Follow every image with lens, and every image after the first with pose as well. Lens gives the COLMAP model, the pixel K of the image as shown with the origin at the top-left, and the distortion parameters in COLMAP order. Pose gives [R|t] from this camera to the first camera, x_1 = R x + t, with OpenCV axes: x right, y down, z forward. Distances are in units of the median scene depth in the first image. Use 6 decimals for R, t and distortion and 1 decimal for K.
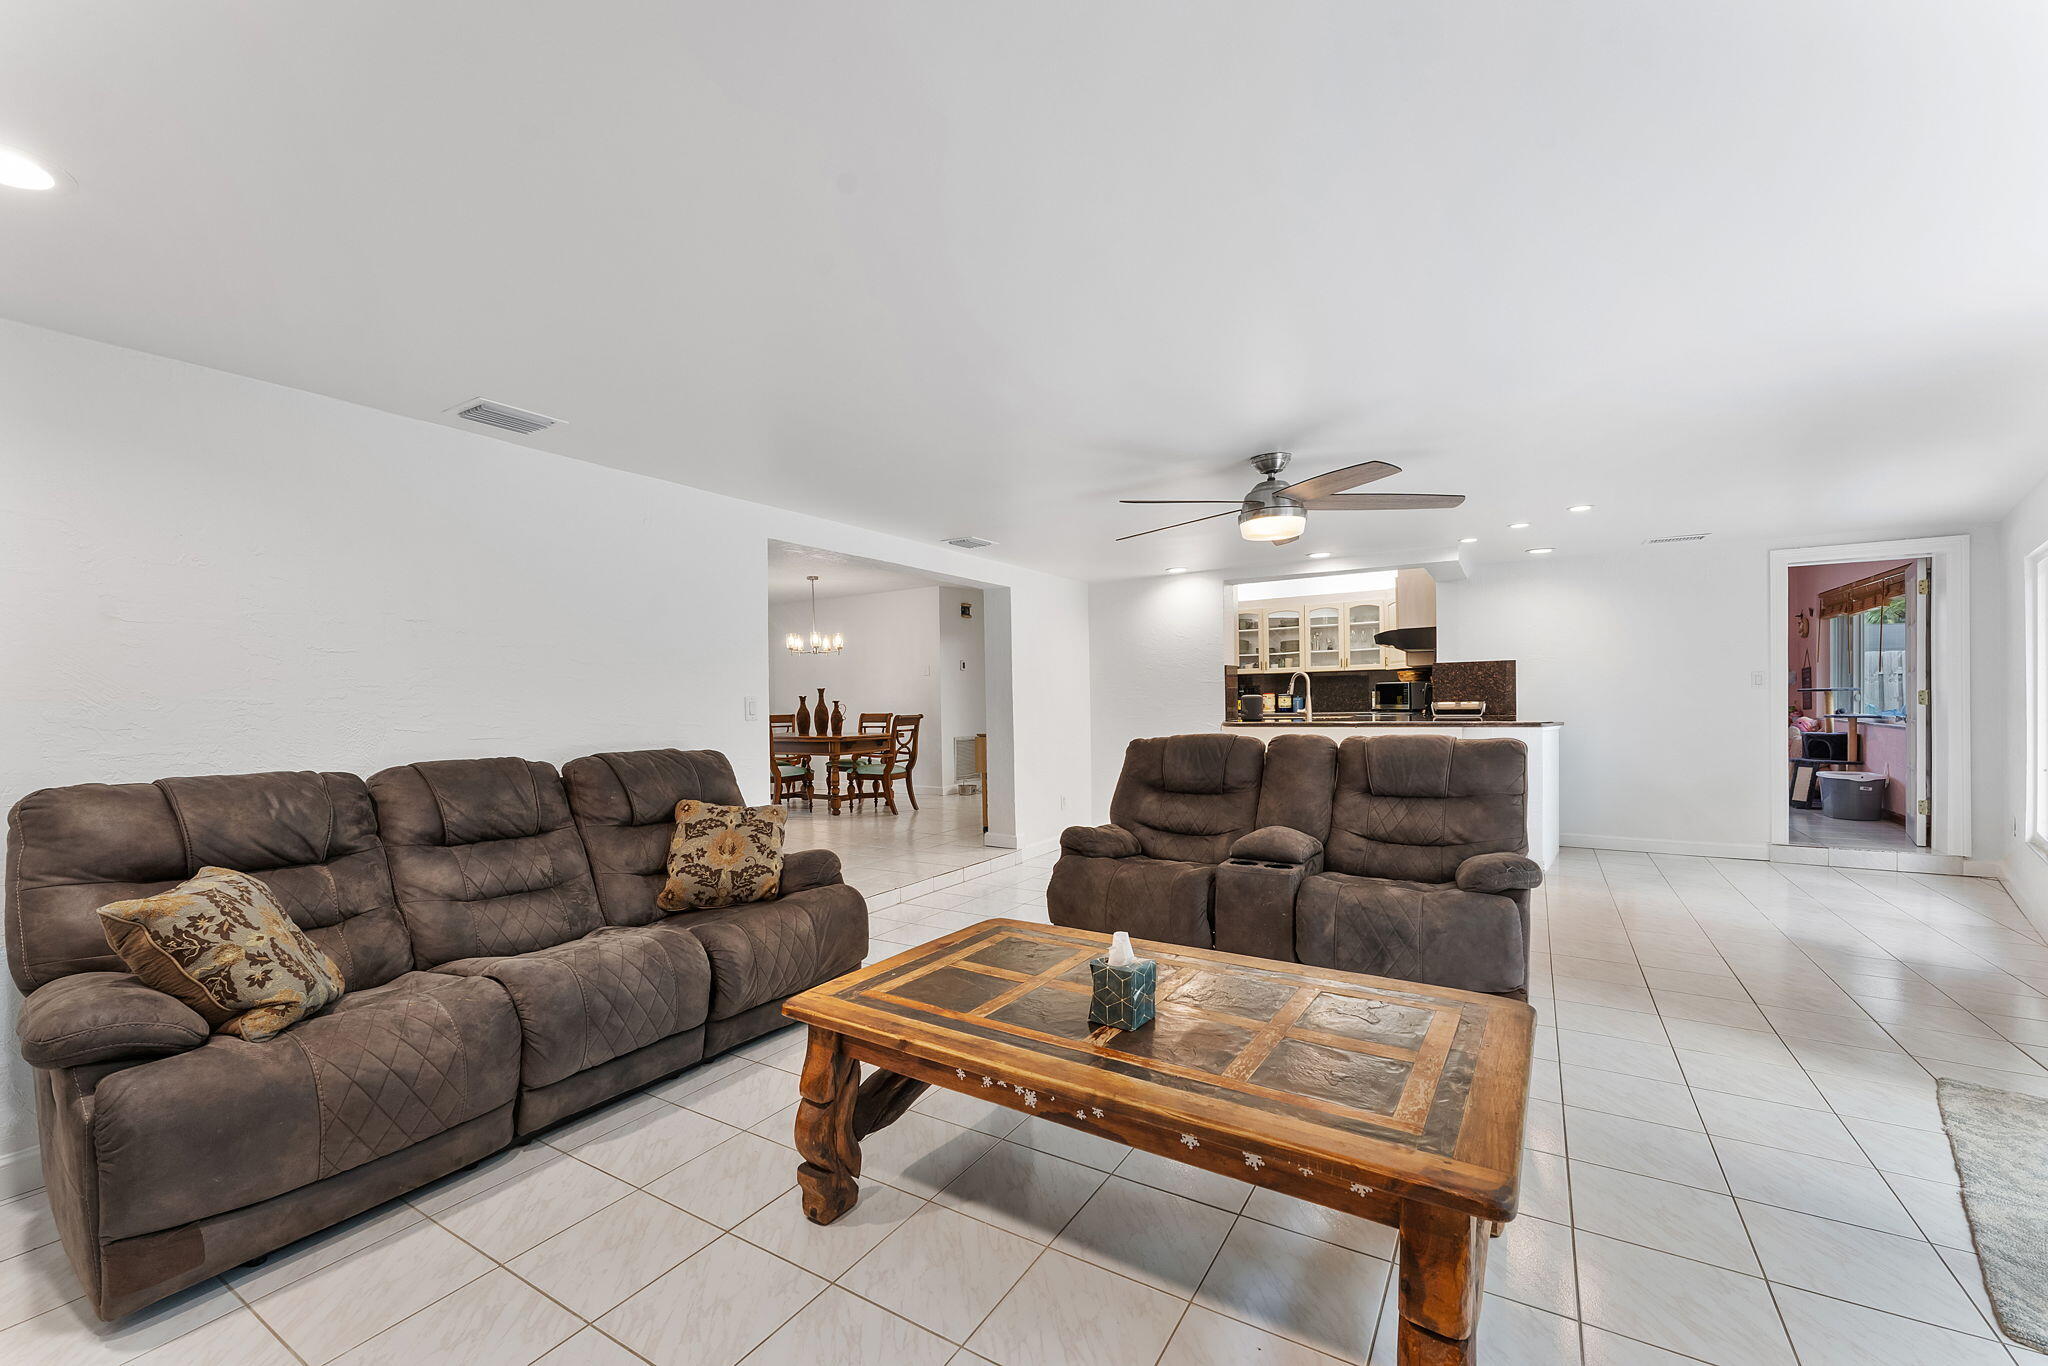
lens RADIAL K [[838.5, 0, 1012.4], [0, 838.5, 699.9], [0, 0, 1]] dist [-0.005540, 0.000049]
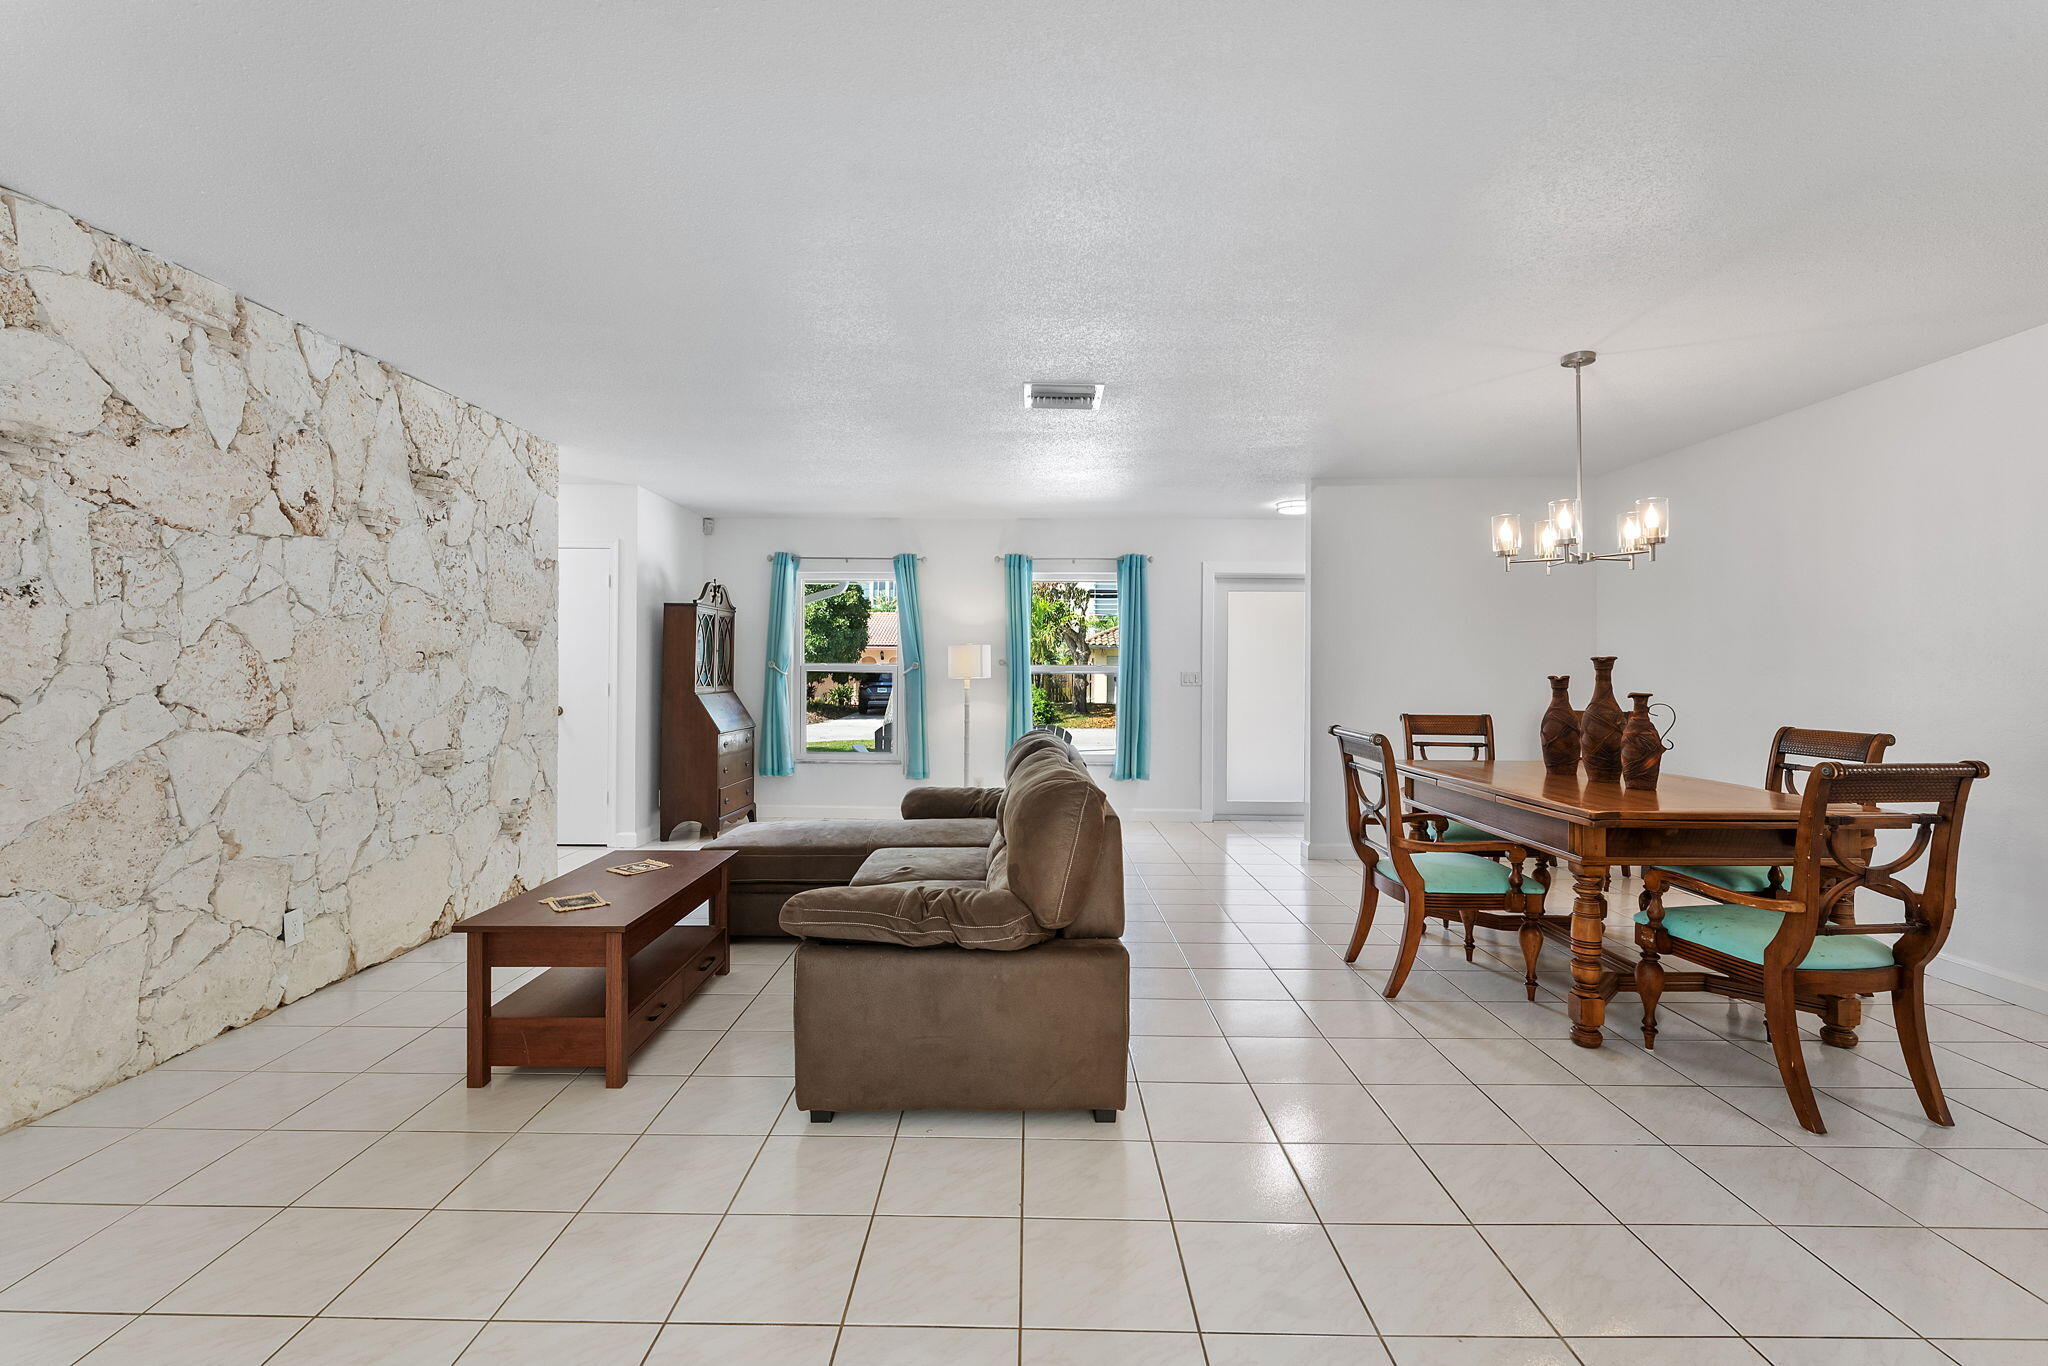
lens RADIAL K [[879.4, 0, 1030.1], [0, 879.4, 671.0], [0, 0, 1]] dist [-0.006394, 0.000028]
pose [[0.523249, 0.022798, -0.851875, -0.036615], [-0.013530, 0.999738, 0.018444, -0.012934], [0.852073, 0.001875, 0.523420, 0.664697]]
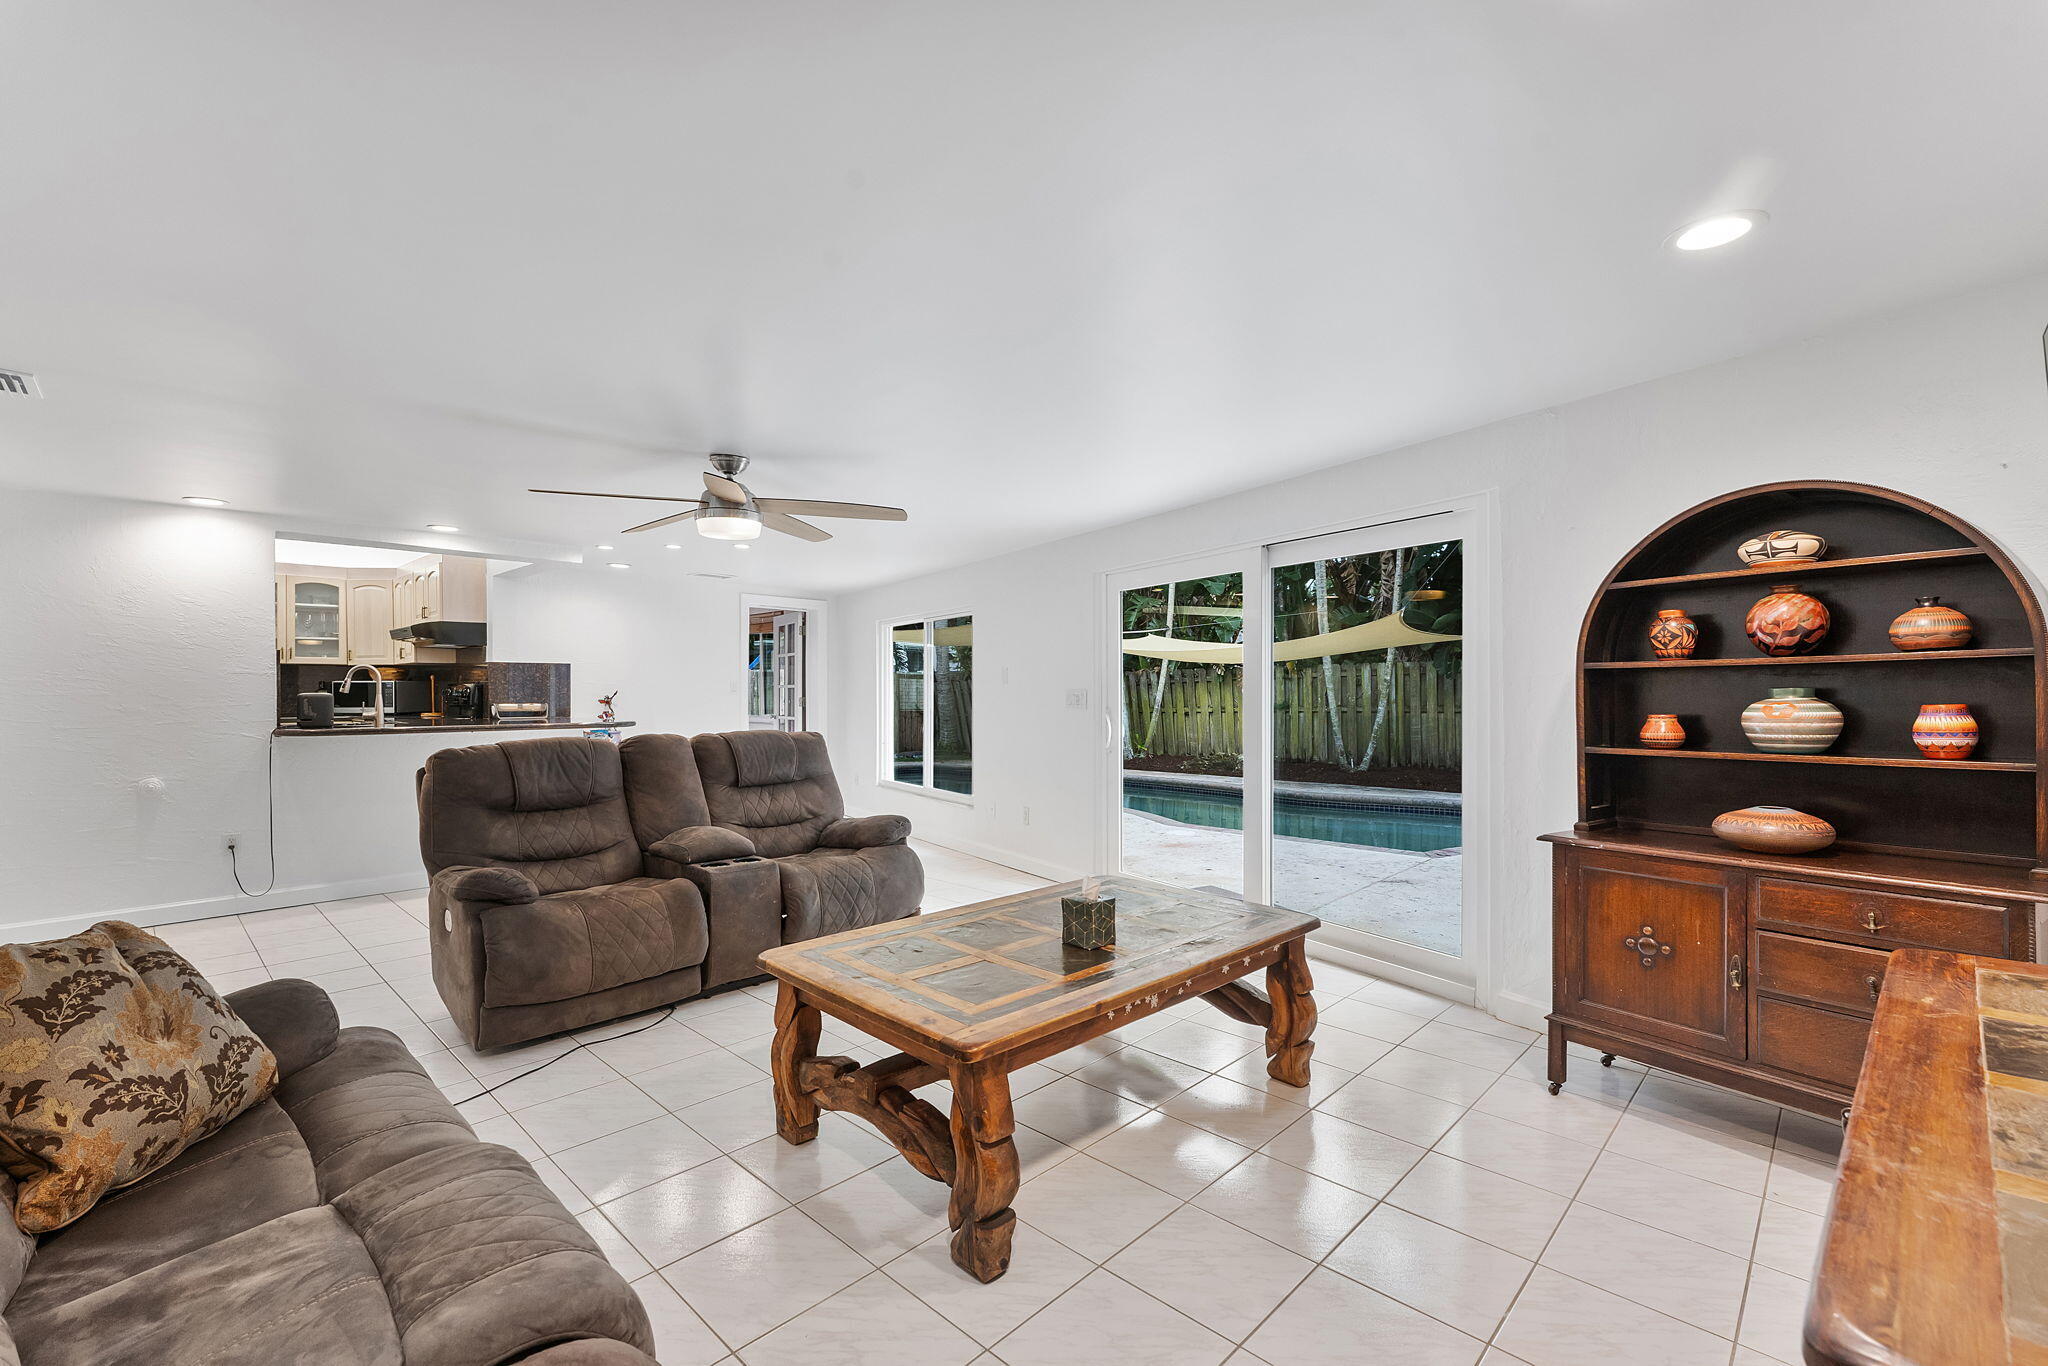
lens RADIAL K [[879.4, 0, 1022.4], [0, 879.4, 684.5], [0, 0, 1]] dist [-0.006394, 0.000028]
pose [[0.200164, 0.027035, 0.979389, -0.300969], [-0.001483, 0.999626, -0.027290, 0.006095], [-0.979761, 0.004010, 0.200129, 0.206015]]
